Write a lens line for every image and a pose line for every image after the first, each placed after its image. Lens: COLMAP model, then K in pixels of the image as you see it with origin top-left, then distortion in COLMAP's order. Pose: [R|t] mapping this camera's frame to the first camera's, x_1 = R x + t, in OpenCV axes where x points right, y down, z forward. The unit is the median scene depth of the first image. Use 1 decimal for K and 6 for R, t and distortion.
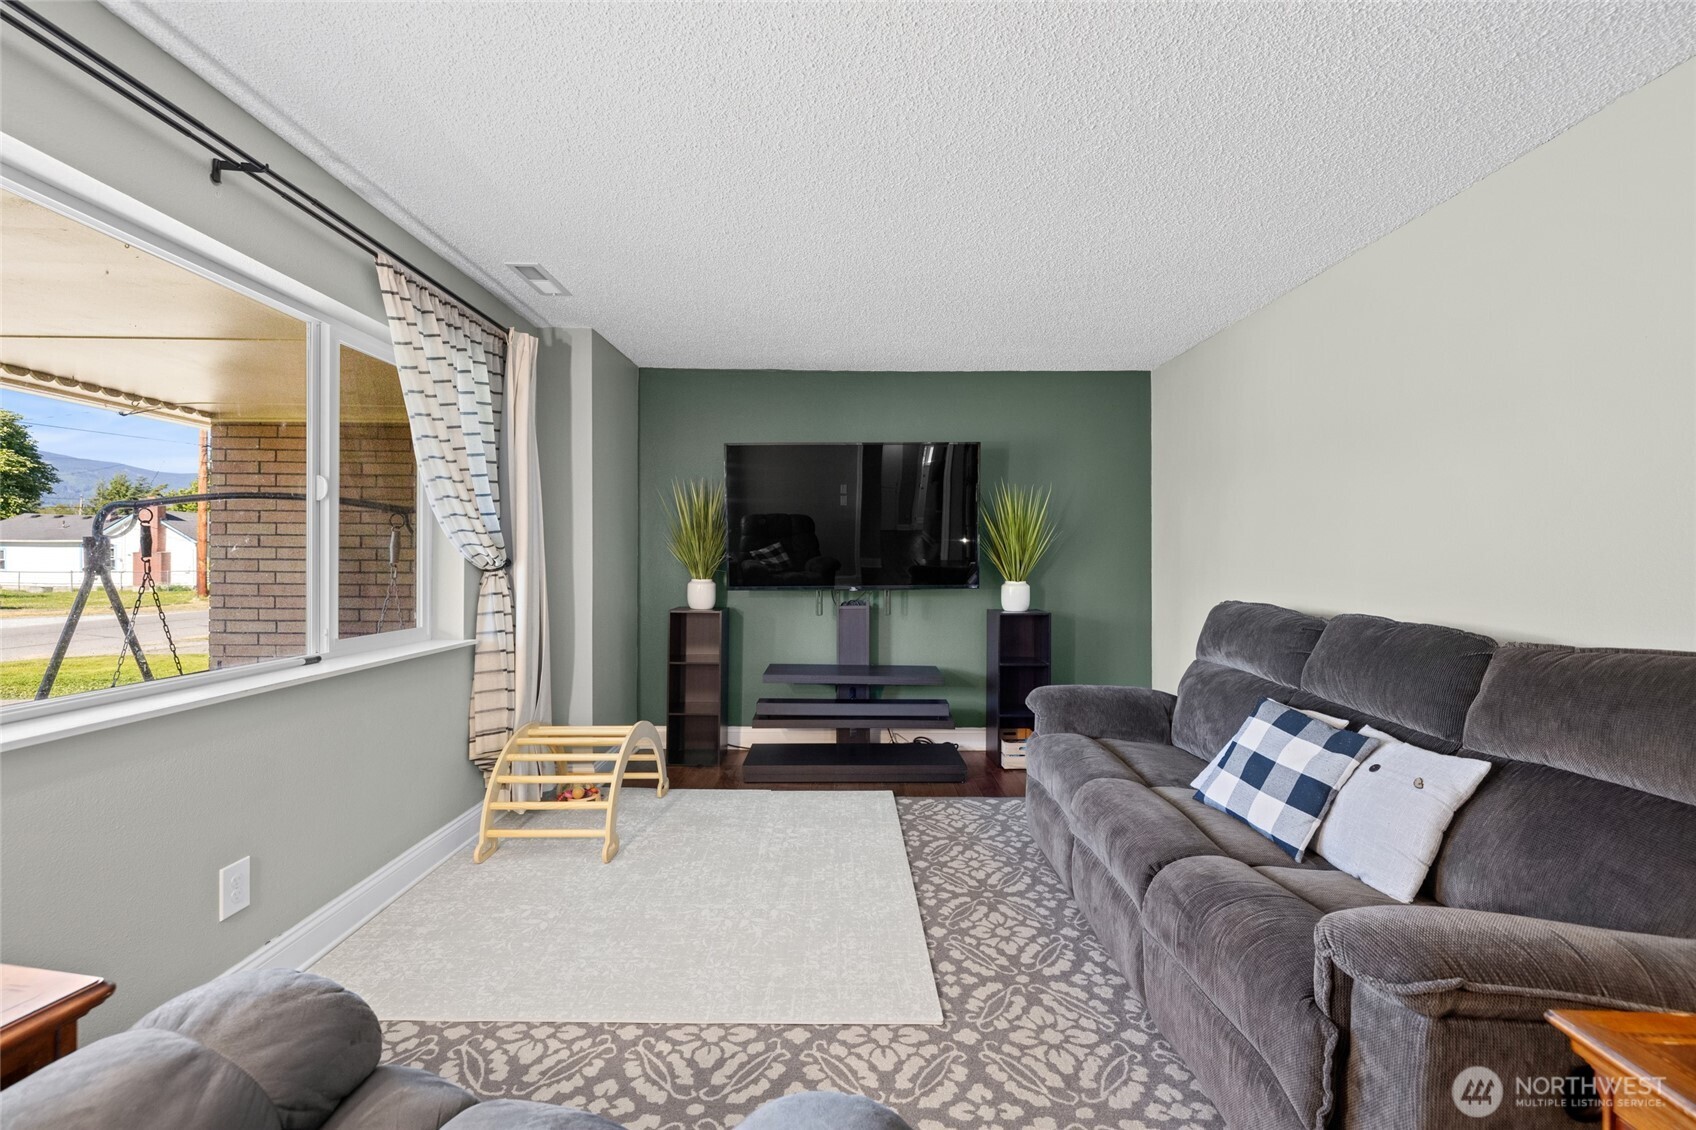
lens RADIAL K [[709.2, 0, 846.1], [0, 709.2, 561.7], [0, 0, 1]] dist [0.006935, -0.000720]
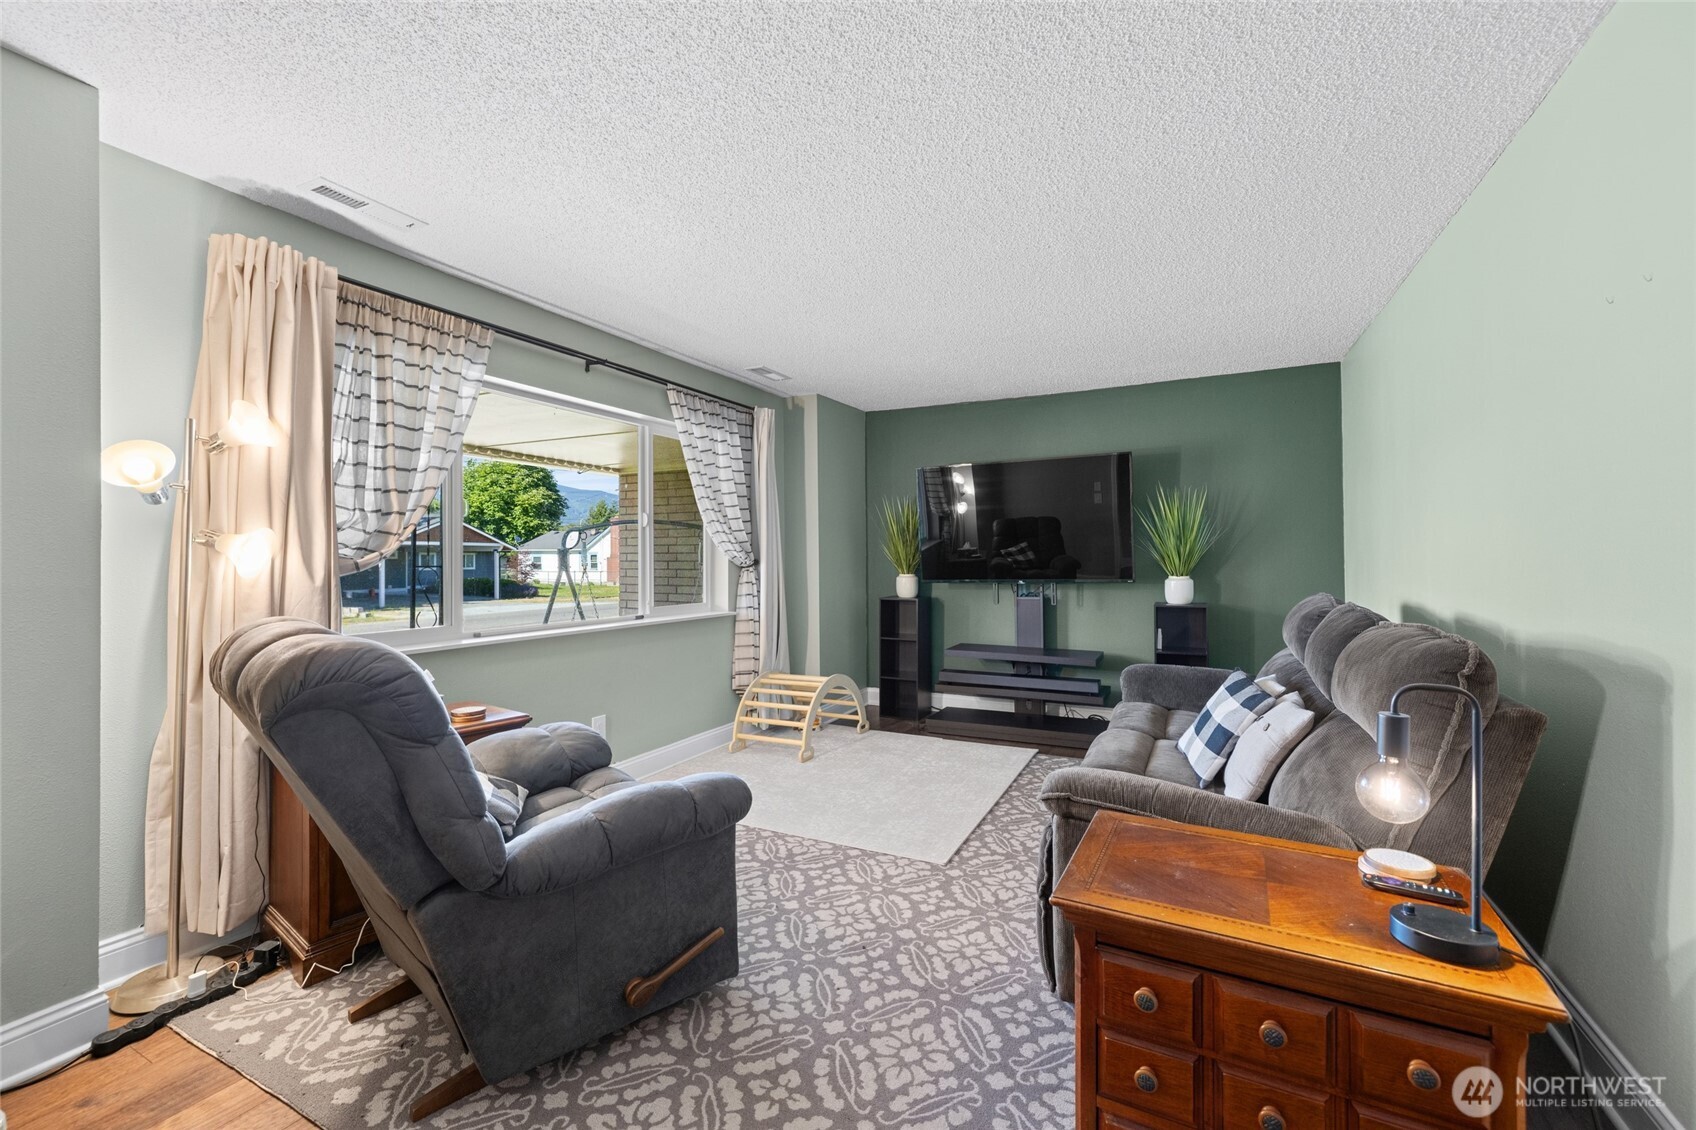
lens RADIAL K [[709.2, 0, 847.3], [0, 709.2, 560.1], [0, 0, 1]] dist [0.006935, -0.000720]
pose [[0.894796, -0.008512, -0.446395, 0.367740], [0.008644, 0.999961, -0.001741, 0.001980], [0.446392, -0.002301, 0.894834, -0.257088]]
